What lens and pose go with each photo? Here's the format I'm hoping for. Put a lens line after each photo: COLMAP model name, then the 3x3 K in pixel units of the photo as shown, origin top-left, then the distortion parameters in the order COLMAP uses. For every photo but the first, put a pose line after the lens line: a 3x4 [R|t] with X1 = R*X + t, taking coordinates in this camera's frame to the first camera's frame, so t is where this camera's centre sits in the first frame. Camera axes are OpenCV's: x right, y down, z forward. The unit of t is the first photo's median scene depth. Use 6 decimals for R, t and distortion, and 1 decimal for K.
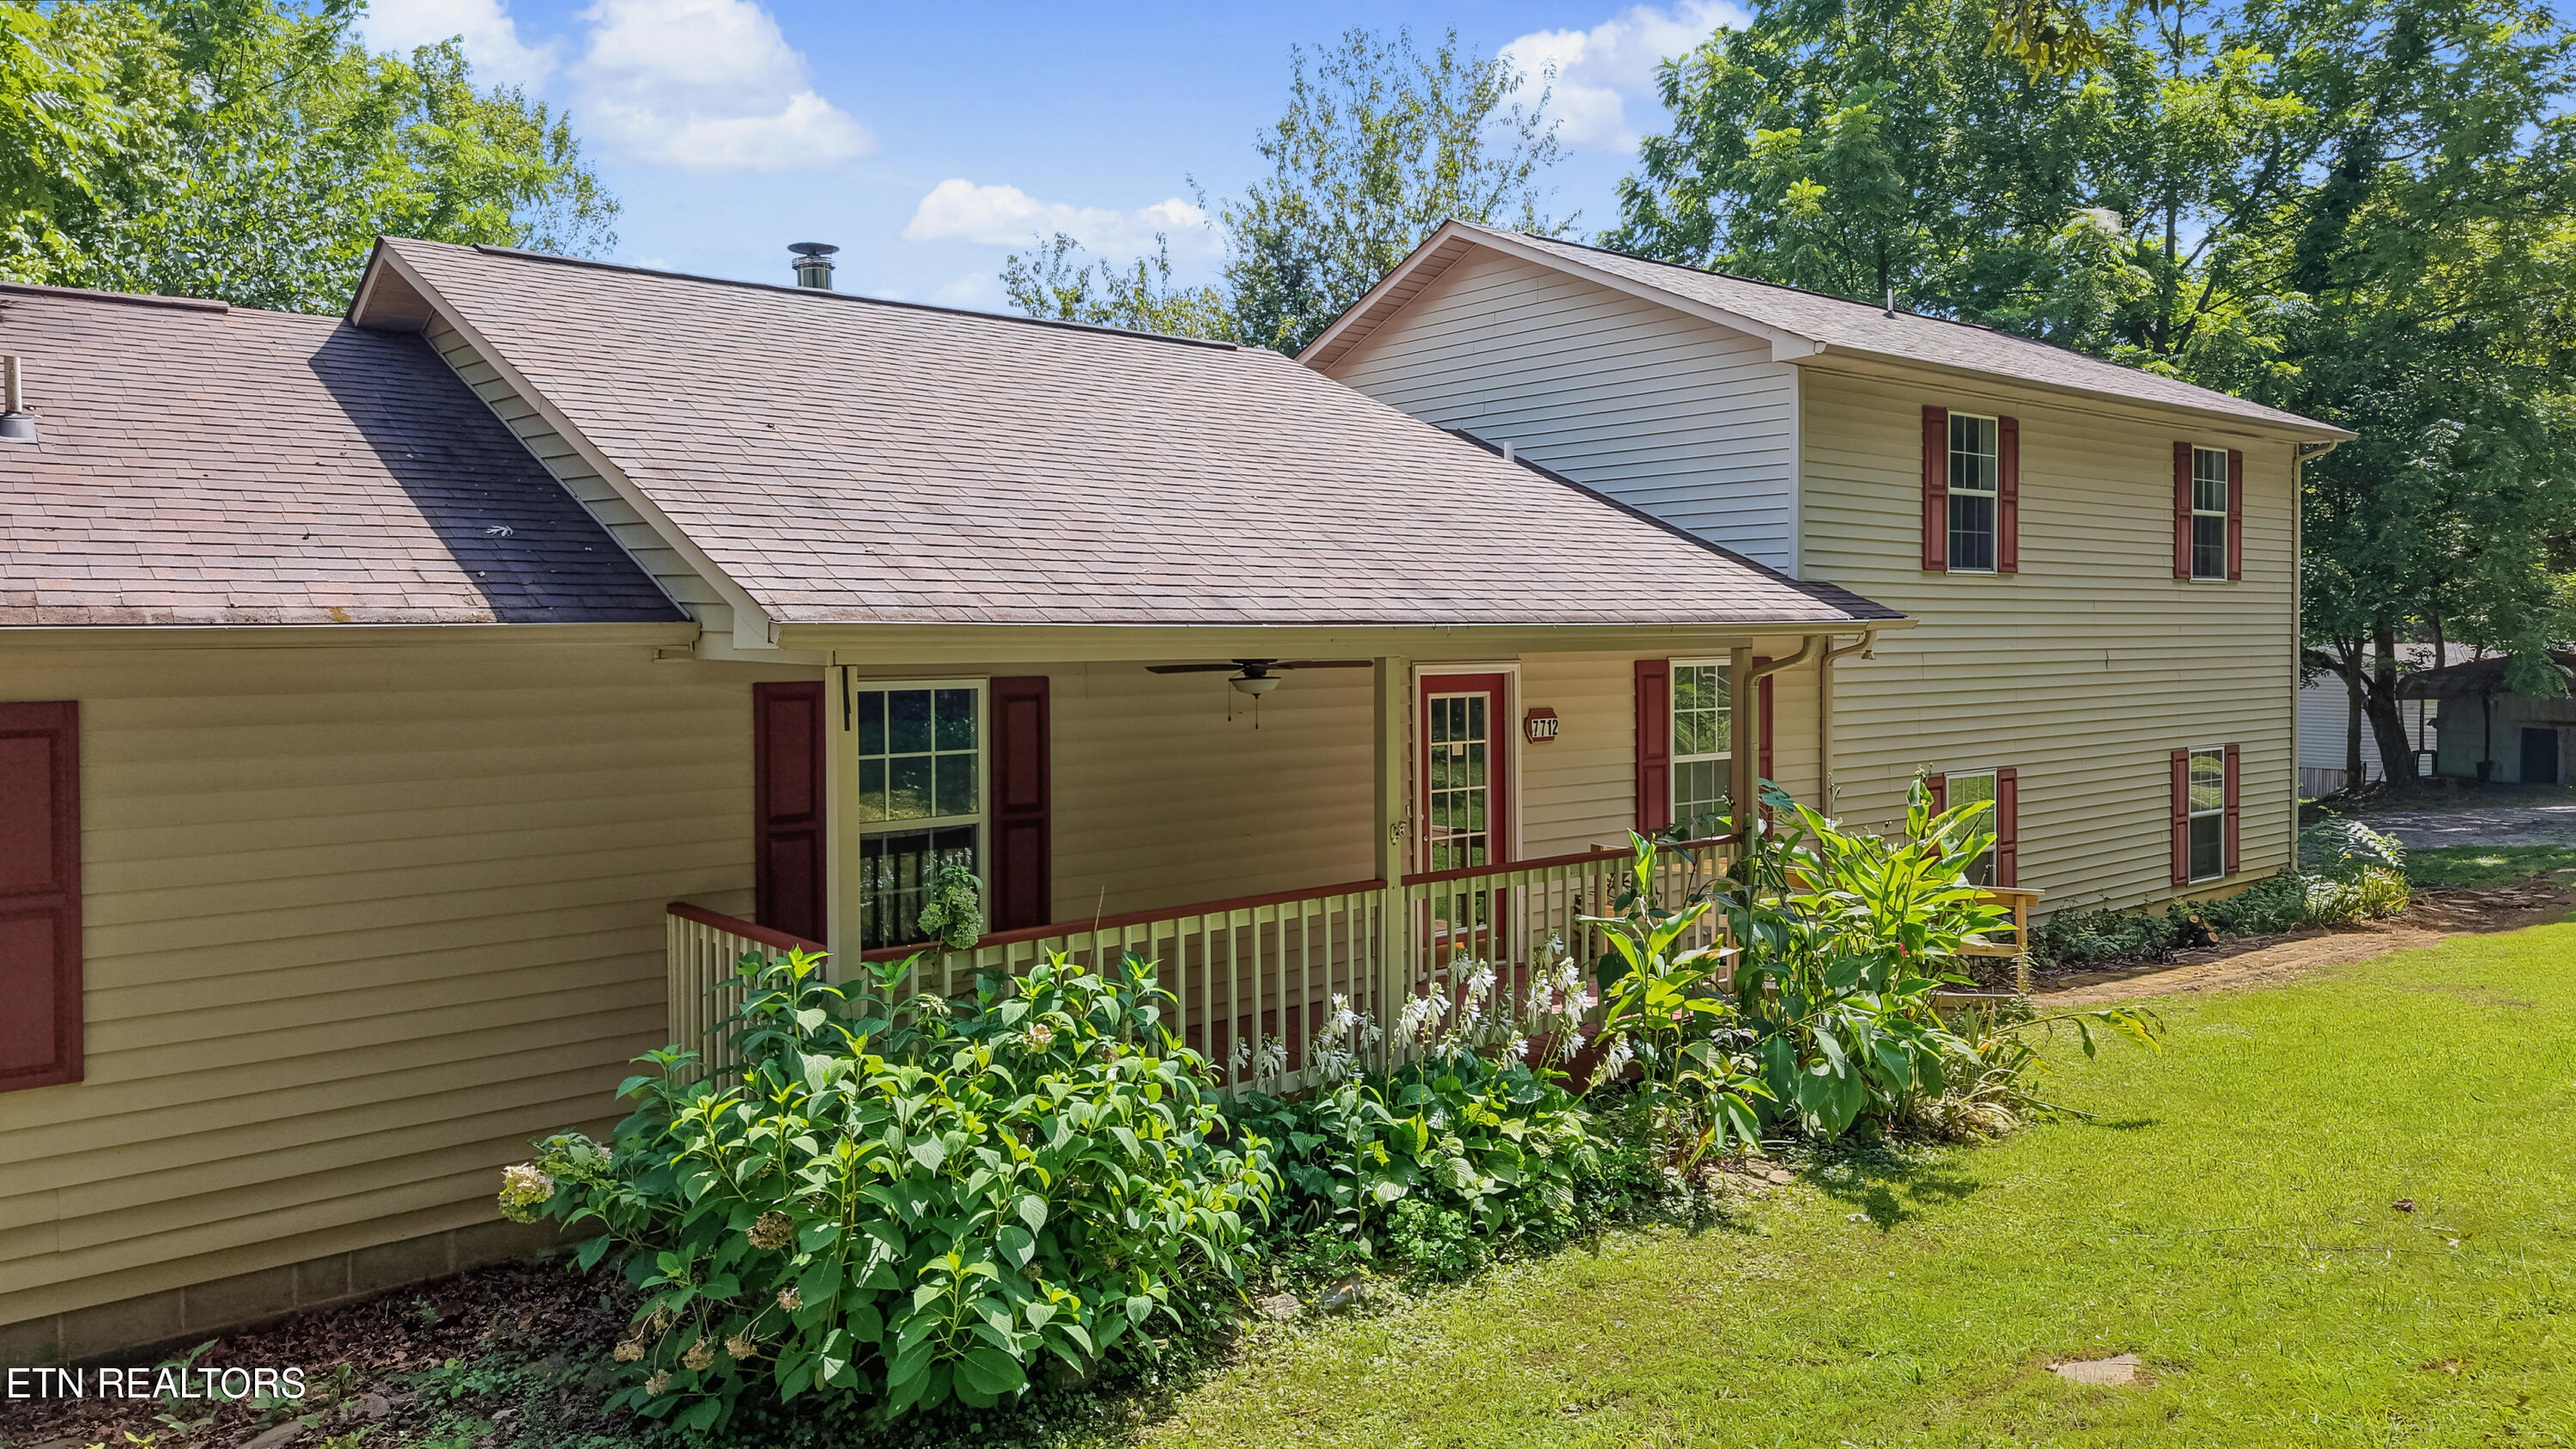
lens RADIAL K [[1770.4, 0, 1298.2], [0, 1770.4, 705.2], [0, 0, 1]] dist [0.028820, -0.027627]
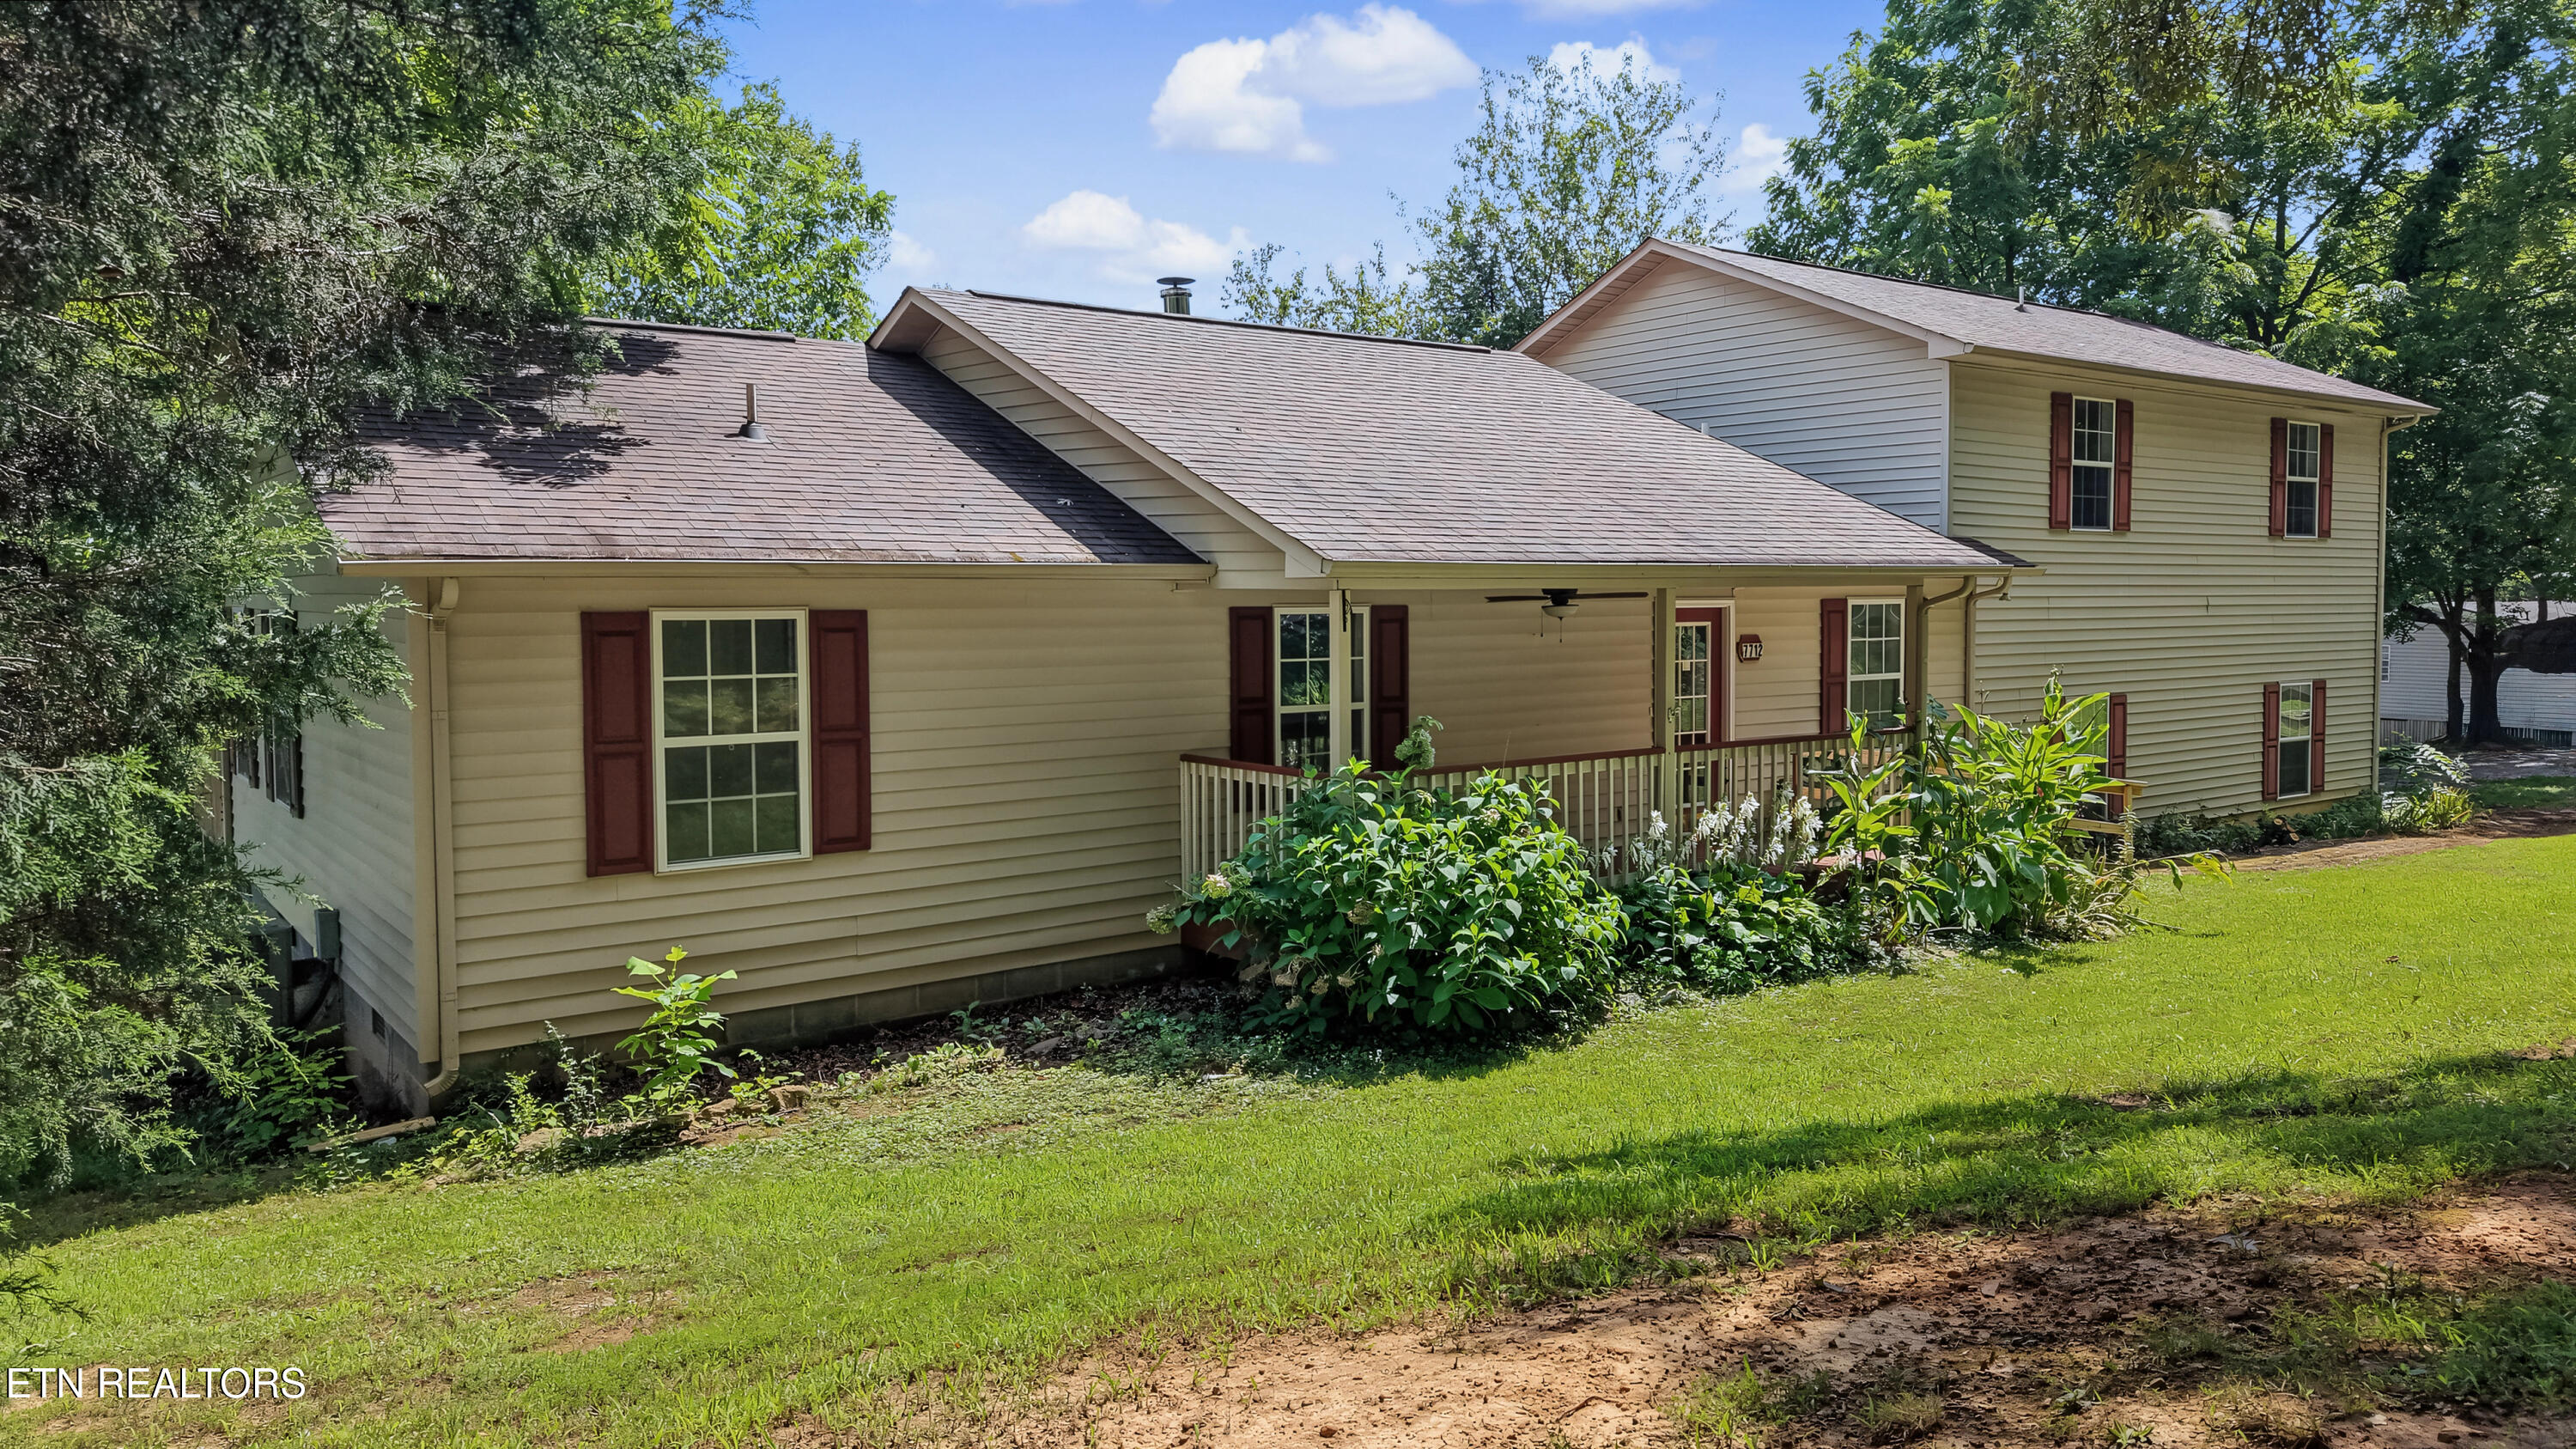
lens RADIAL K [[1770.4, 0, 1285.0], [0, 1770.4, 718.2], [0, 0, 1]] dist [0.028820, -0.027627]
pose [[0.998206, 0.003667, -0.059756, -0.105327], [-0.002148, 0.999673, 0.025462, 0.025534], [0.059830, -0.025287, 0.997888, -0.268138]]
